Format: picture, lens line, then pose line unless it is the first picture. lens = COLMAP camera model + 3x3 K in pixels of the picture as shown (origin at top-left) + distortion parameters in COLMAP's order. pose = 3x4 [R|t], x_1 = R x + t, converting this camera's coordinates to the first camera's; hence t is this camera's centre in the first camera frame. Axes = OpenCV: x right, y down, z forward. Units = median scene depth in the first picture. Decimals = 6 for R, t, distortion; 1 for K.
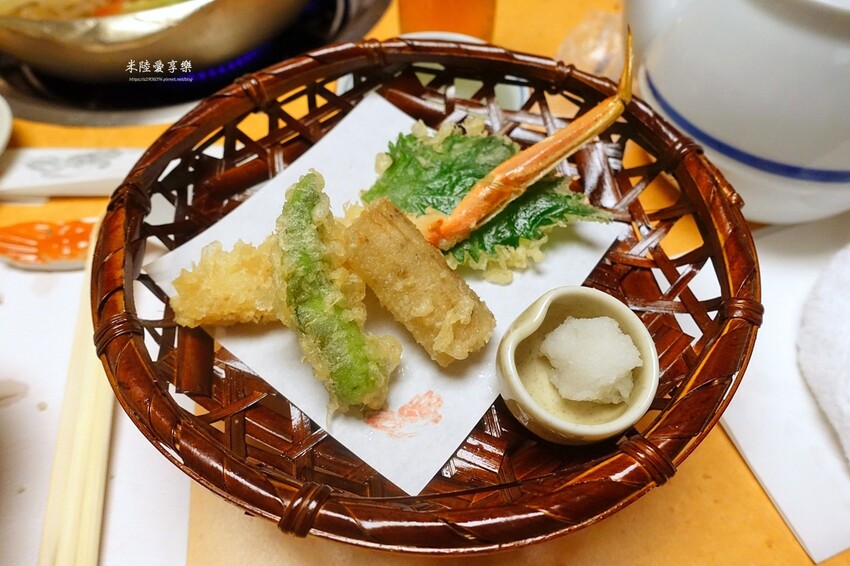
lens RADIAL K [[574.5, 0, 425.0], [0, 574.5, 283.0], [0, 0, 1]] dist [0.006855, 0.000983]
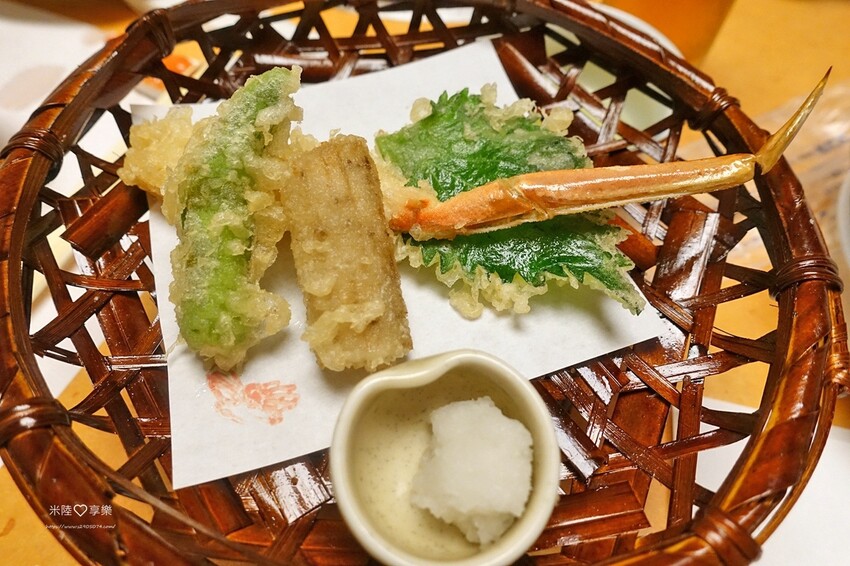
lens RADIAL K [[574.5, 0, 425.0], [0, 574.5, 283.0], [0, 0, 1]] dist [0.006855, 0.000983]
pose [[0.839842, 0.475669, -0.261542, 0.255372], [-0.466964, 0.878749, 0.098716, -0.081725], [0.276786, 0.039225, 0.960131, 0.250306]]
